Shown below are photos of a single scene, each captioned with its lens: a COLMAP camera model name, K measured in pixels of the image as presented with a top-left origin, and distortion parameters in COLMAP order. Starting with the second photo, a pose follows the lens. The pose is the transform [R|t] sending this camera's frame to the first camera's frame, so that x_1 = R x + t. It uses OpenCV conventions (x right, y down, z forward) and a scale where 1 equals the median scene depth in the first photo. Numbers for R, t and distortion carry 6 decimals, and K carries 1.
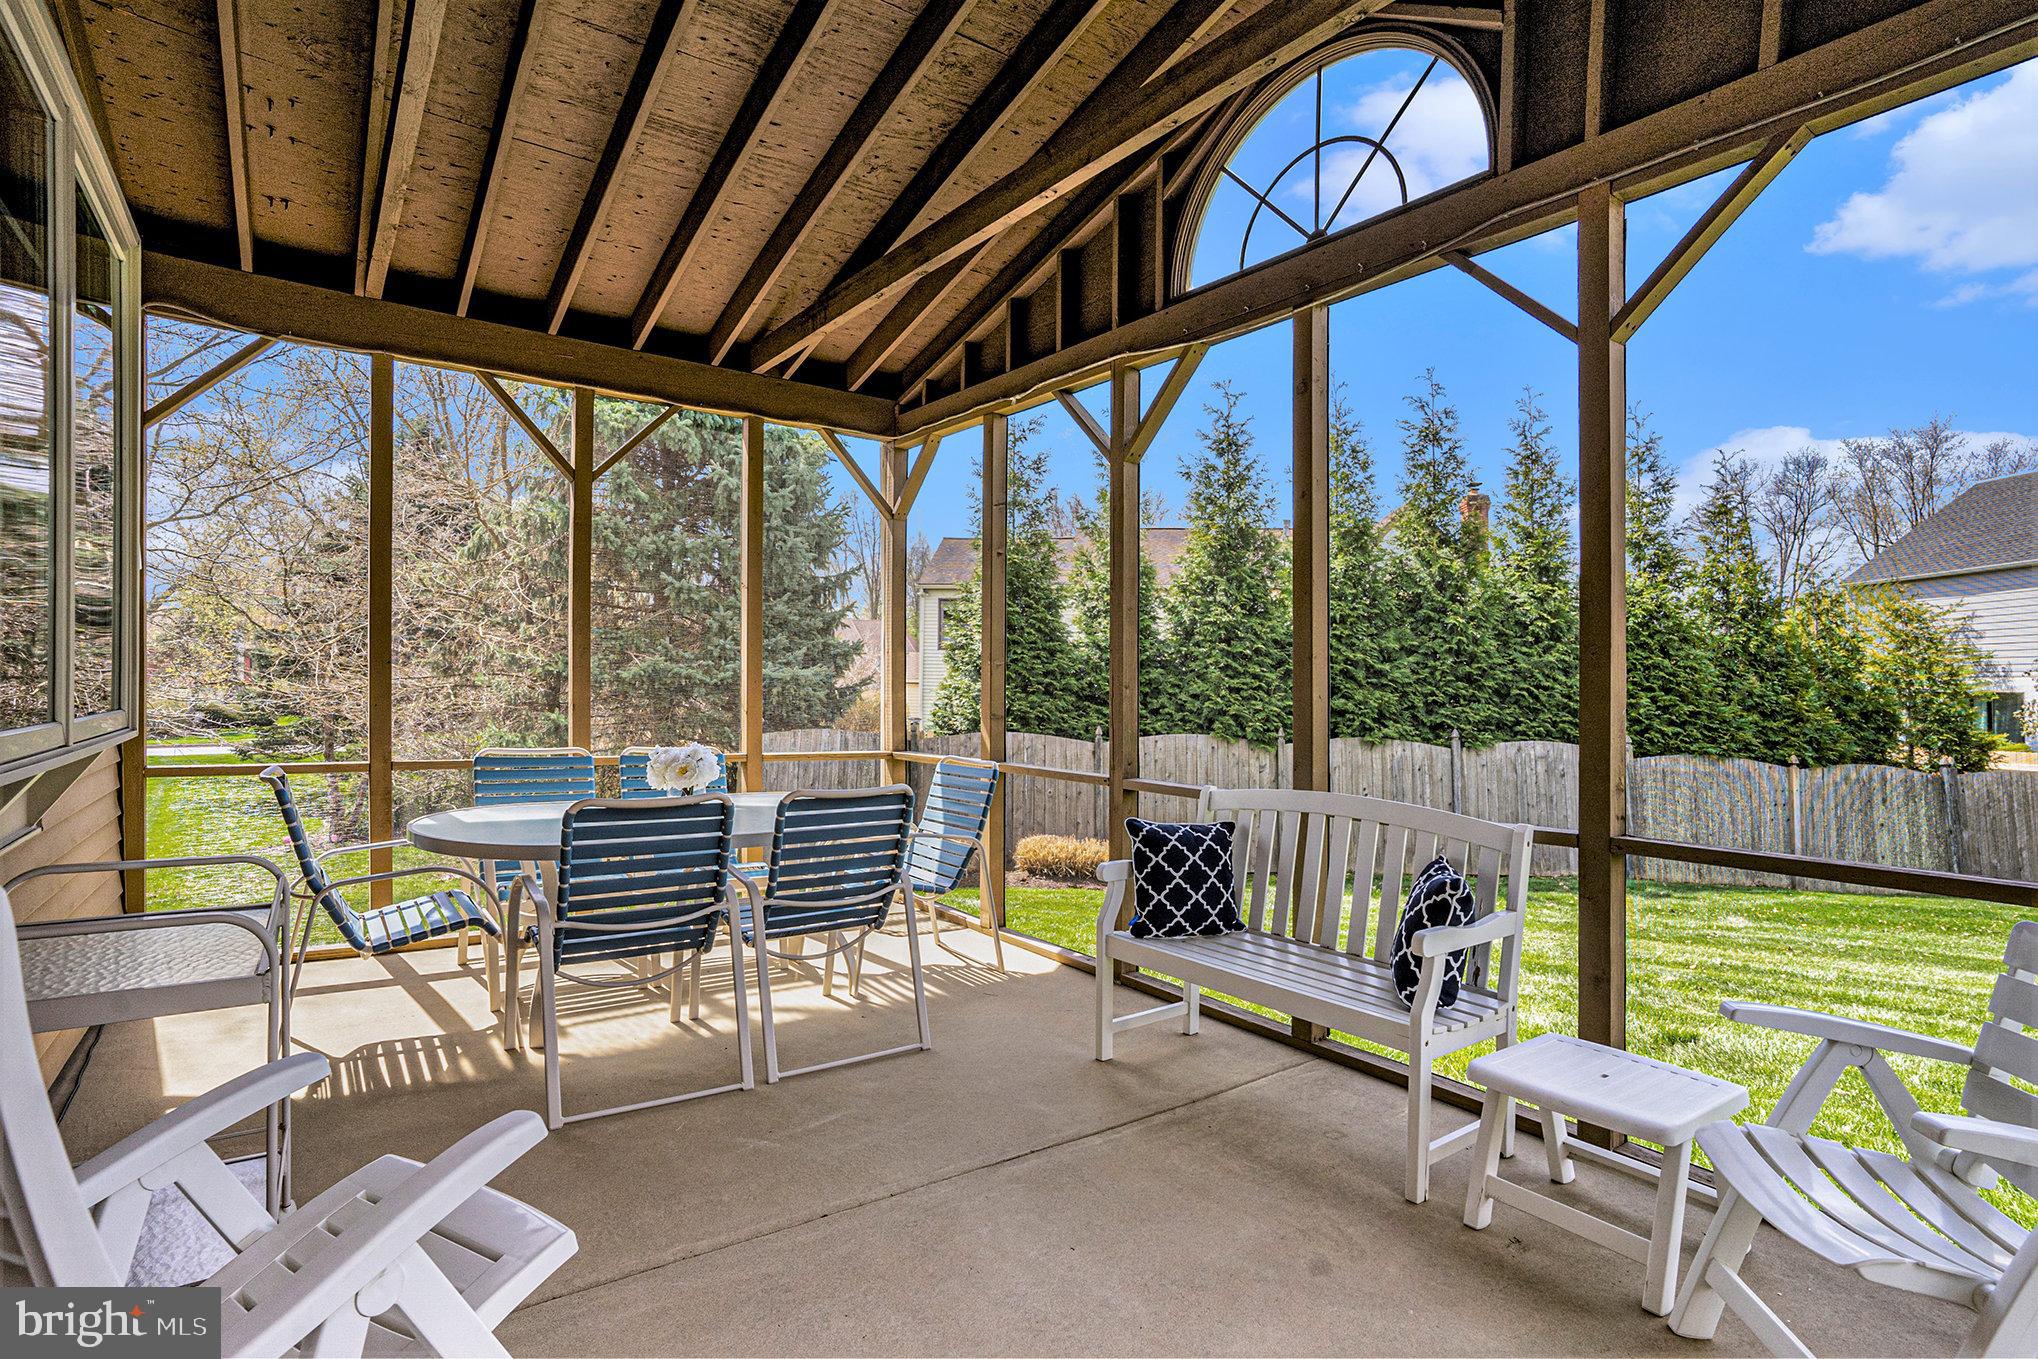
lens RADIAL K [[1015.8, 0, 1012.6], [0, 1015.8, 696.6], [0, 0, 1]] dist [-0.060500, 0.020492]
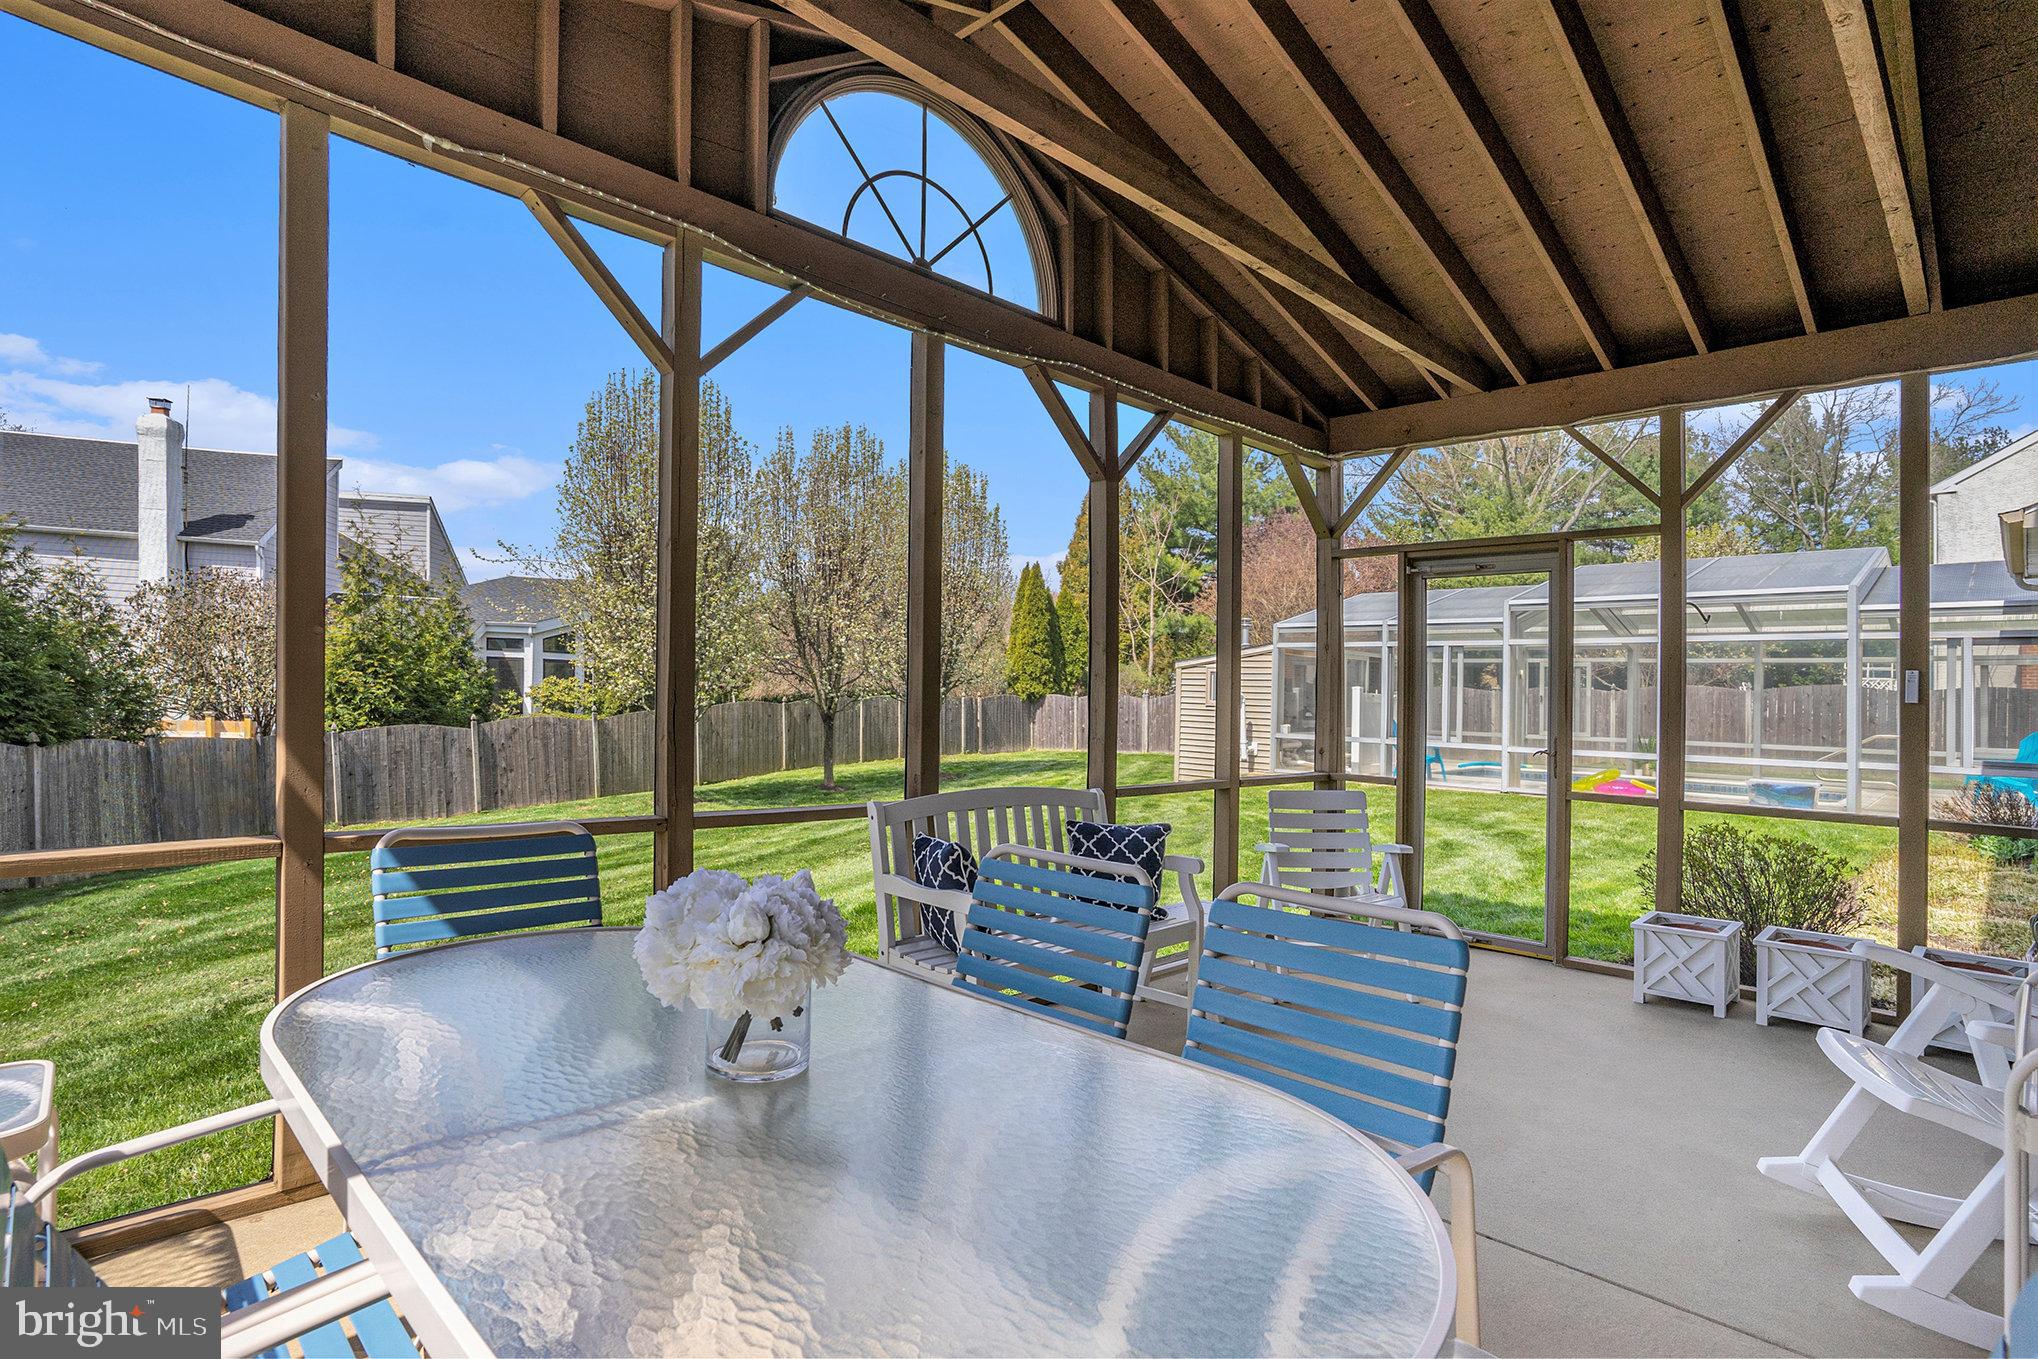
lens RADIAL K [[1015.8, 0, 1019.5], [0, 1015.8, 675.5], [0, 0, 1]] dist [-0.060500, 0.020492]
pose [[-0.120233, 0.007518, 0.992717, -0.706137], [-0.026801, 0.999582, -0.010816, -0.023011], [-0.992384, -0.027906, -0.119981, 0.961866]]
